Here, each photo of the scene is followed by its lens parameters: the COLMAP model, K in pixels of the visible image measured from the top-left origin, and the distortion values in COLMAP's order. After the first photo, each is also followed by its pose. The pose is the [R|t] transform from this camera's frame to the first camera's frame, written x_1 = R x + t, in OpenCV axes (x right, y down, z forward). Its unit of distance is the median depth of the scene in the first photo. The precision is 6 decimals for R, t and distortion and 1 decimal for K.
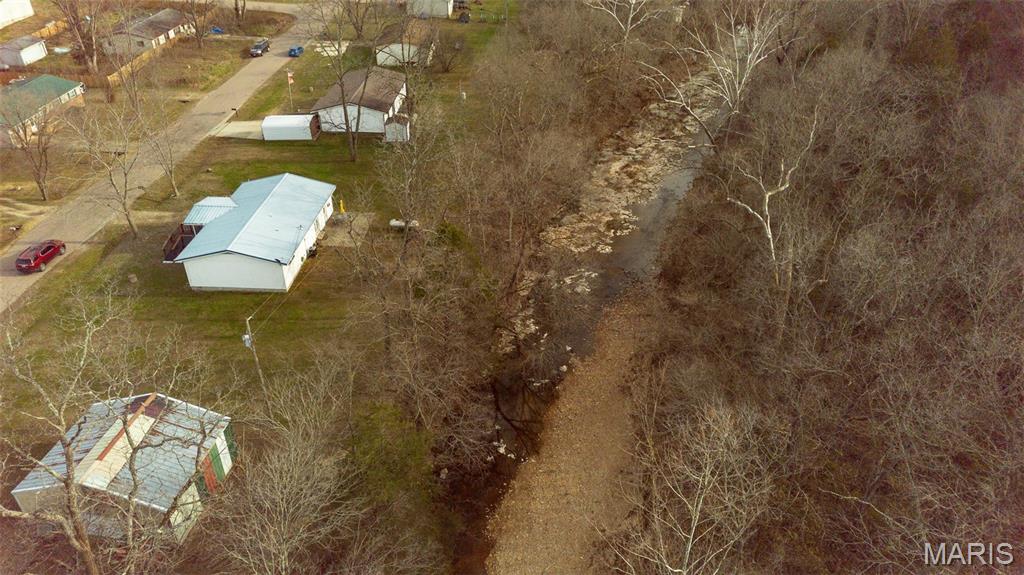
lens RADIAL K [[721.4, 0, 515.0], [0, 721.4, 290.1], [0, 0, 1]] dist [0.073456, -0.061525]
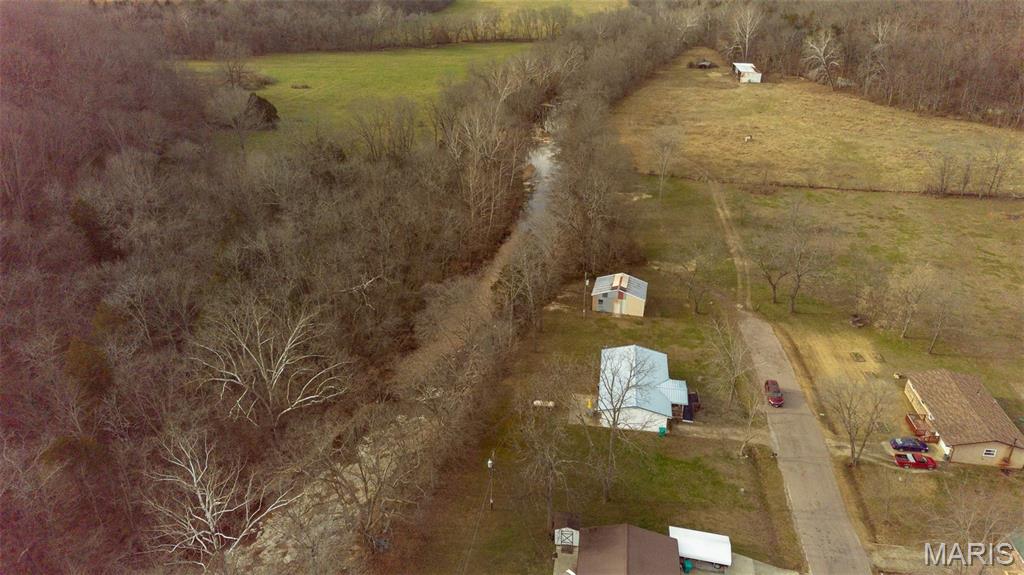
lens RADIAL K [[721.4, 0, 514.8], [0, 721.4, 288.3], [0, 0, 1]] dist [0.073456, -0.061525]
pose [[-0.995789, -0.036083, 0.084278, -0.182675], [0.053701, 0.515498, 0.855206, -1.237527], [-0.074303, 0.856131, -0.511390, 1.345060]]
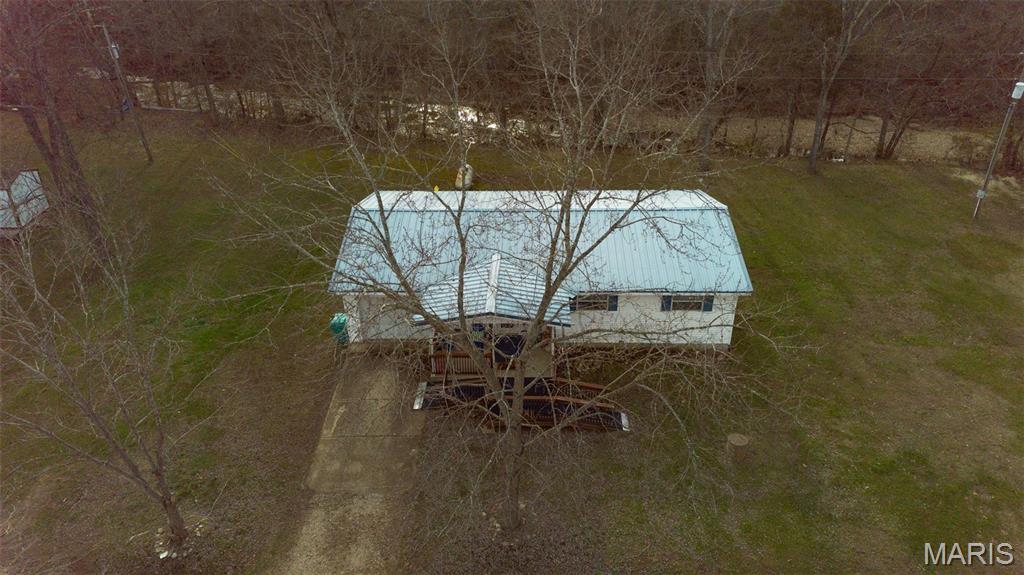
lens RADIAL K [[721.4, 0, 509.8], [0, 721.4, 283.9], [0, 0, 1]] dist [0.073456, -0.061525]
pose [[-0.032718, -0.495902, 0.867762, -0.628268], [0.550007, 0.716006, 0.429915, -0.233441], [-0.834519, 0.491342, 0.249323, 0.760930]]
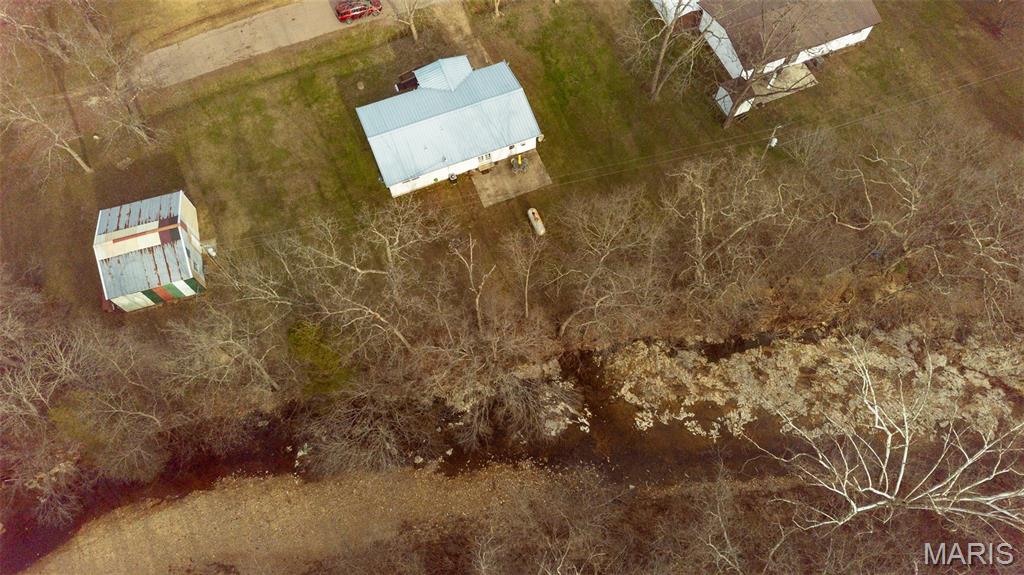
lens RADIAL K [[721.4, 0, 509.3], [0, 721.4, 288.0], [0, 0, 1]] dist [0.073456, -0.061525]
pose [[0.422580, 0.822183, -0.381367, 0.230752], [-0.482655, 0.560302, 0.673131, -0.581803], [0.767118, -0.100383, 0.633603, 0.323615]]
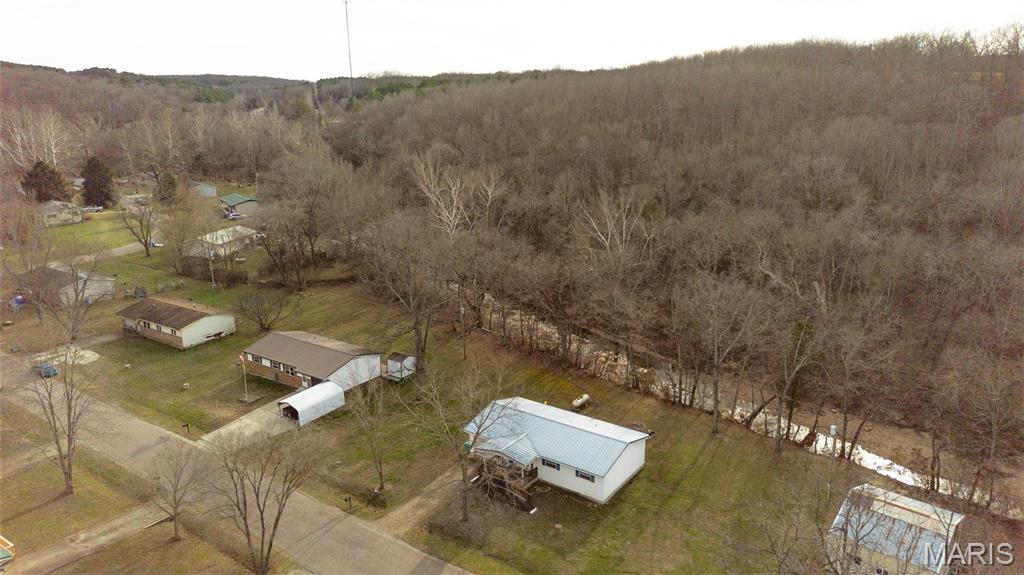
lens RADIAL K [[721.4, 0, 511.6], [0, 721.4, 280.5], [0, 0, 1]] dist [0.073456, -0.061525]
pose [[0.534001, -0.212439, 0.818359, -0.986791], [0.459272, 0.885549, -0.069806, -0.206733], [-0.709867, 0.413126, 0.570452, 0.298787]]
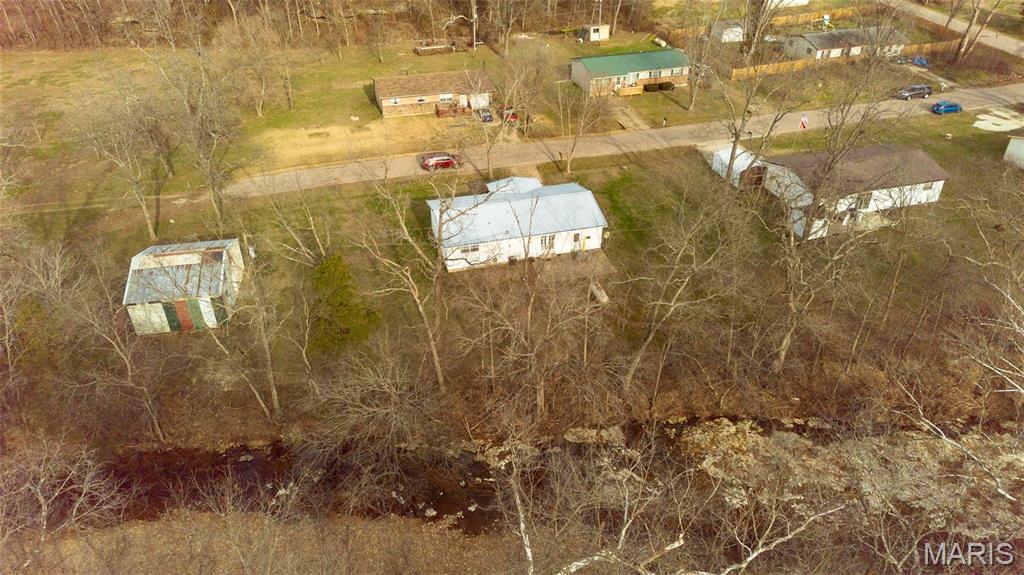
lens RADIAL K [[721.4, 0, 512.3], [0, 721.4, 282.2], [0, 0, 1]] dist [0.073456, -0.061525]
pose [[0.317786, 0.513217, -0.797258, 0.432245], [-0.513633, 0.799963, 0.310225, -0.277923], [0.796990, 0.310913, 0.517823, 0.413283]]
